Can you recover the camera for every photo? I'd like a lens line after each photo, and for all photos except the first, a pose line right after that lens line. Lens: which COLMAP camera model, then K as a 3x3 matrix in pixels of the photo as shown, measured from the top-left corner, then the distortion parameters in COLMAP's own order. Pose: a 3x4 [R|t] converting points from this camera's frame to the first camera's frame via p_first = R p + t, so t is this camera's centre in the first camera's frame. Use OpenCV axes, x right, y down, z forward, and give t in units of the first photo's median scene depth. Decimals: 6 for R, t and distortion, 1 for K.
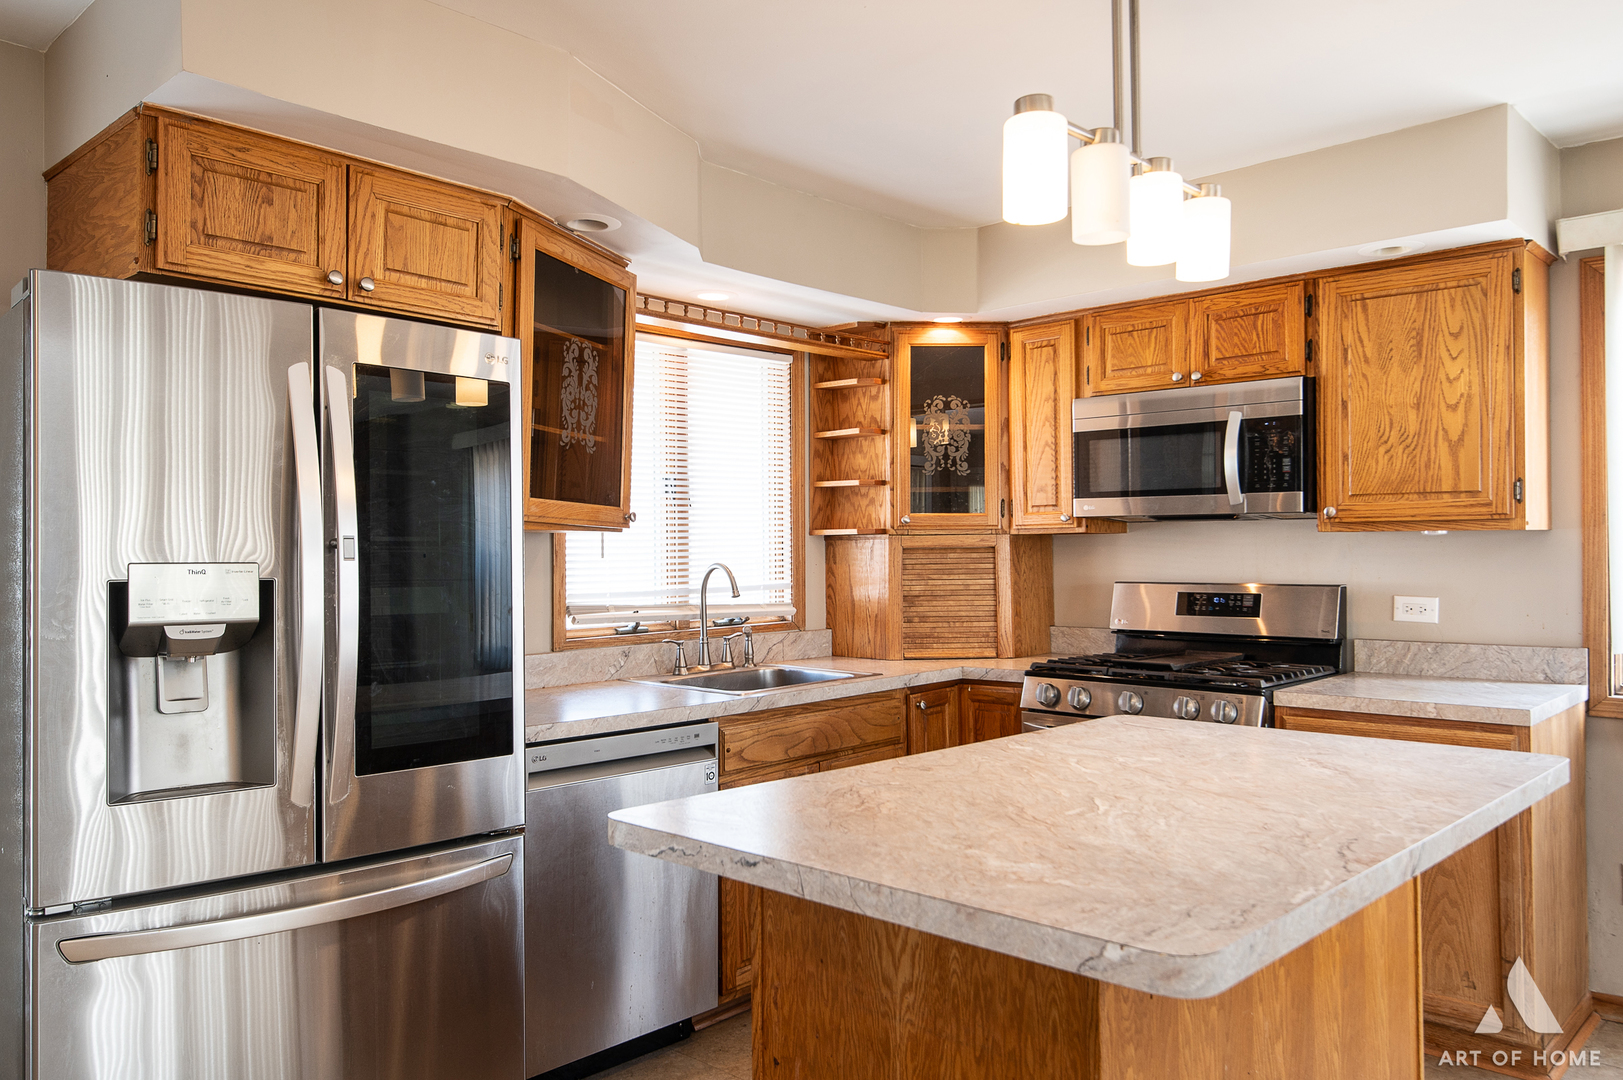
lens RADIAL K [[1202.3, 0, 810.7], [0, 1202.3, 536.1], [0, 0, 1]] dist [0.052075, -0.011835]
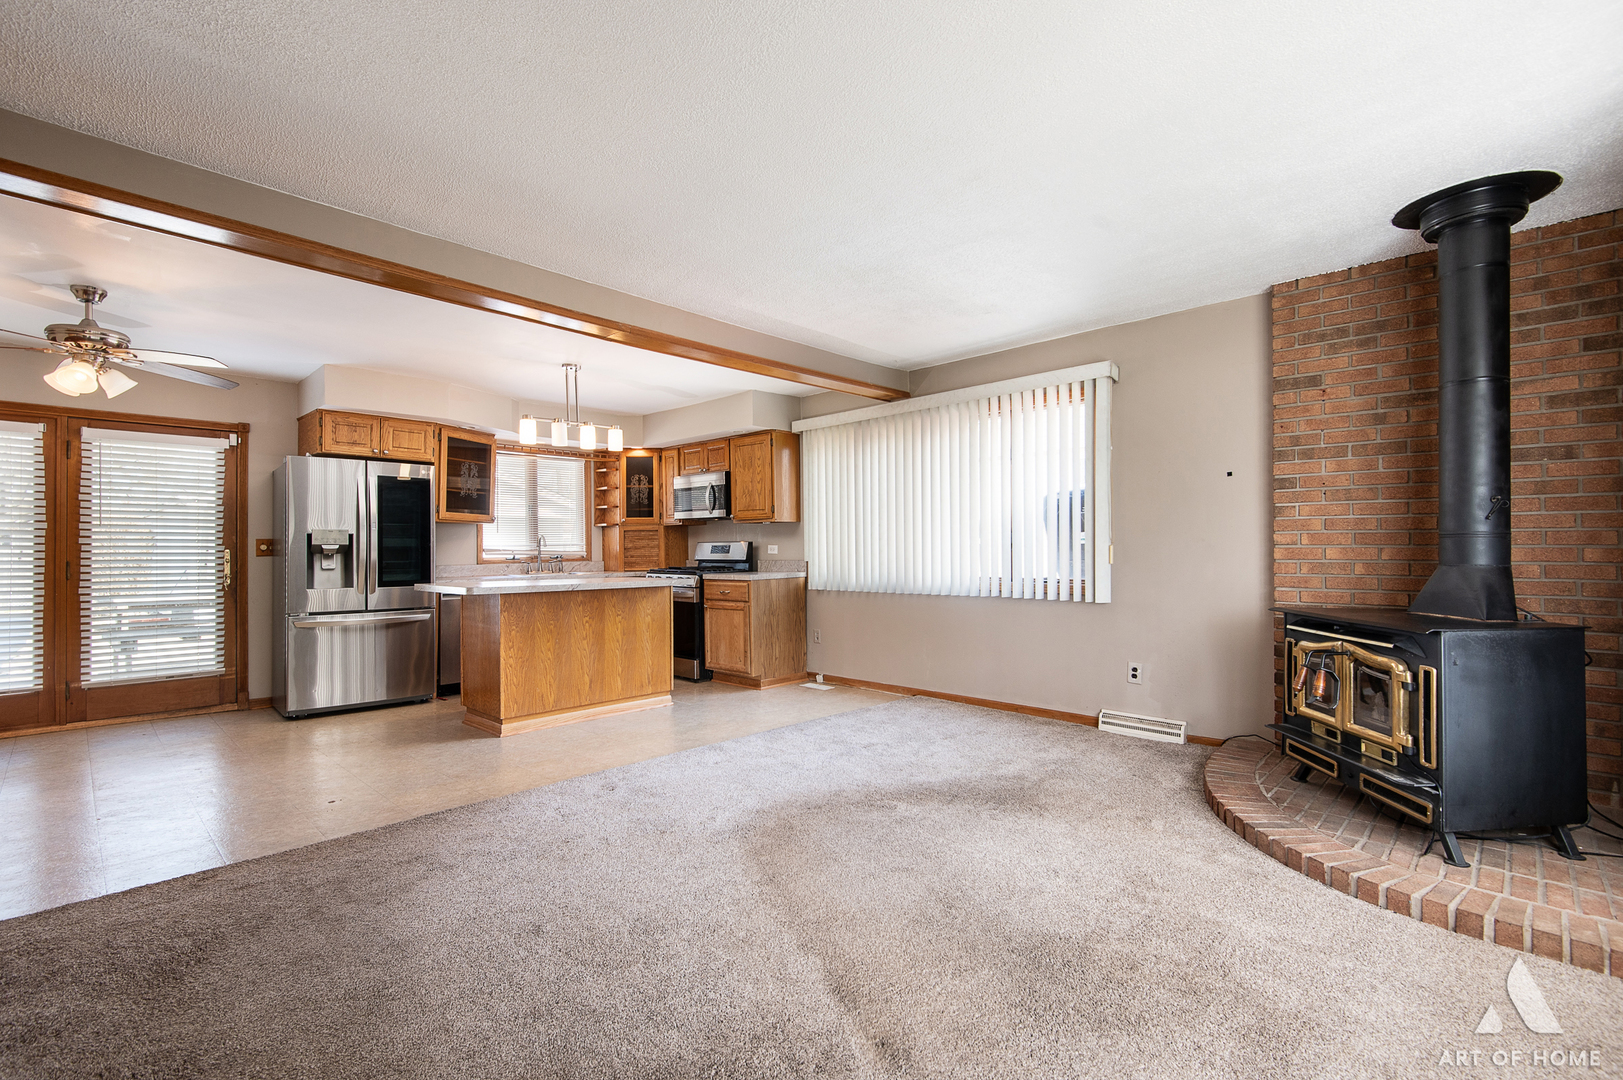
lens RADIAL K [[734.7, 0, 822.1], [0, 734.7, 543.6], [0, 0, 1]] dist [0.017693, -0.001072]
pose [[0.999968, -0.004345, -0.006726, 0.588259], [0.004415, 0.999936, 0.010431, 0.026627], [0.006680, -0.010460, 0.999923, -0.734757]]
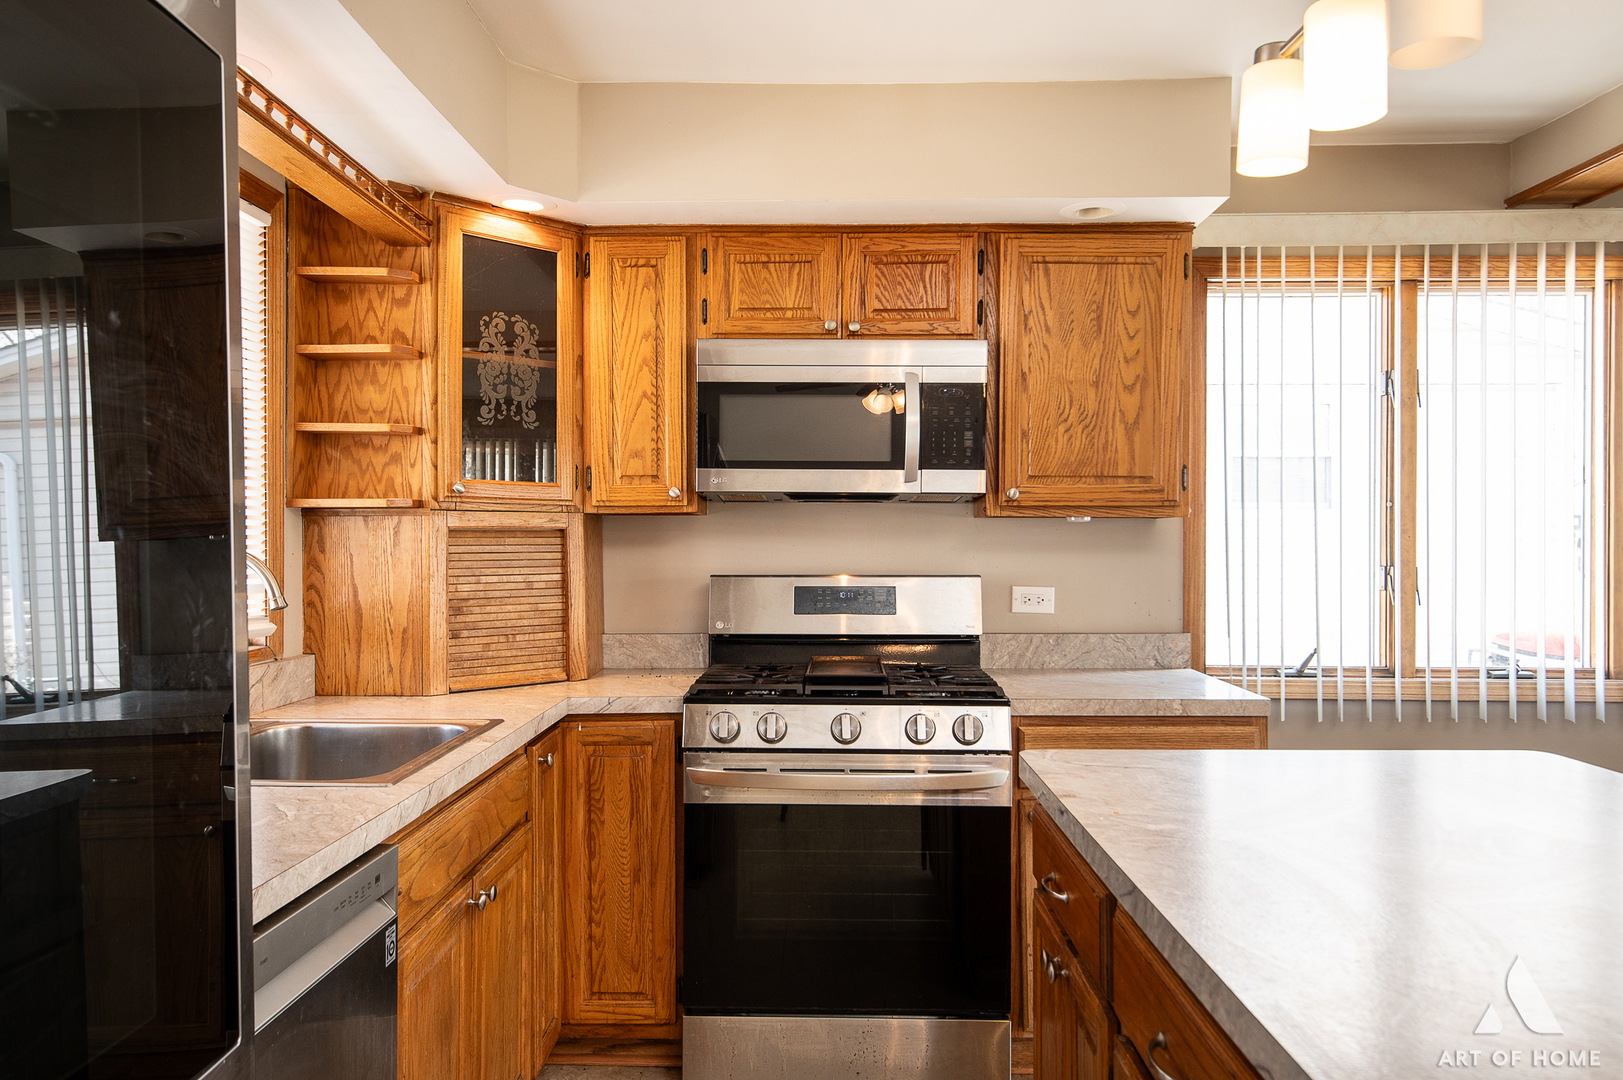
lens RADIAL K [[1202.3, 0, 813.5], [0, 1202.3, 541.9], [0, 0, 1]] dist [0.052075, -0.011835]
pose [[0.742228, 0.008766, 0.670091, -0.247850], [-0.013622, 0.999905, 0.002008, 0.014046], [-0.670010, -0.010619, 0.742277, 0.386320]]
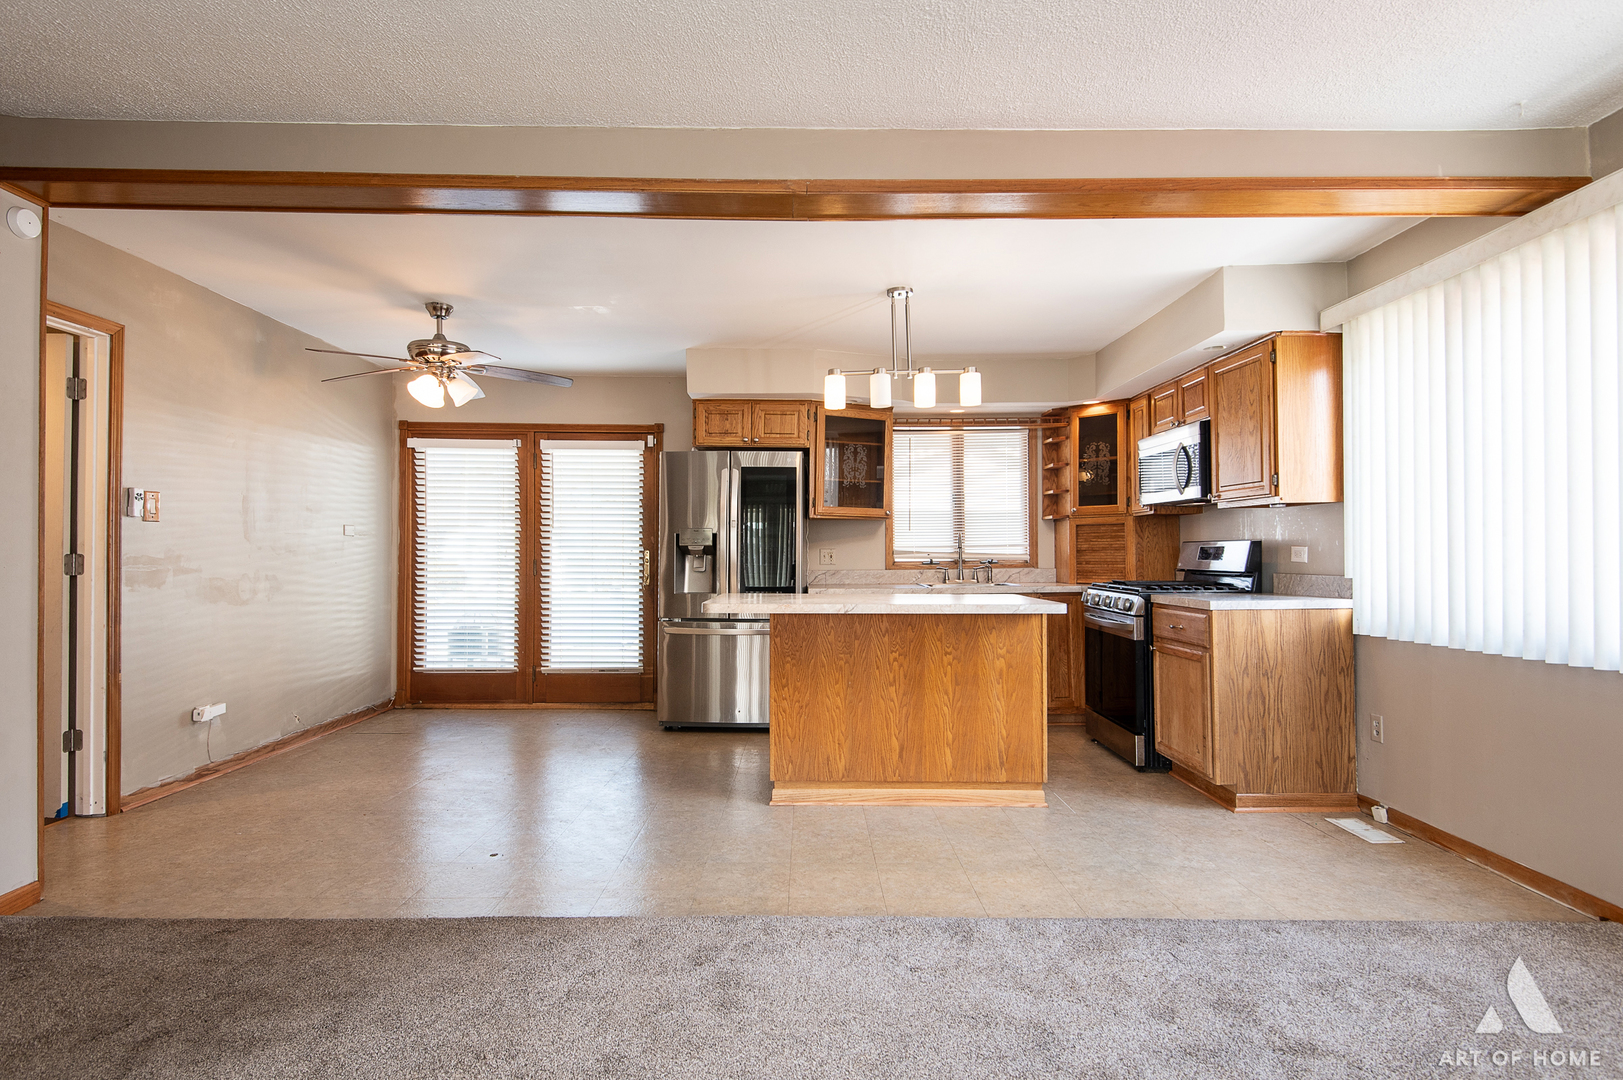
lens RADIAL K [[828.2, 0, 796.6], [0, 828.2, 542.3], [0, 0, 1]] dist [0.022498, -0.007258]
pose [[0.685138, -0.005415, -0.728393, 0.793375], [0.011239, 0.999932, 0.003138, 0.031109], [0.728327, -0.010337, 0.685152, -0.237519]]
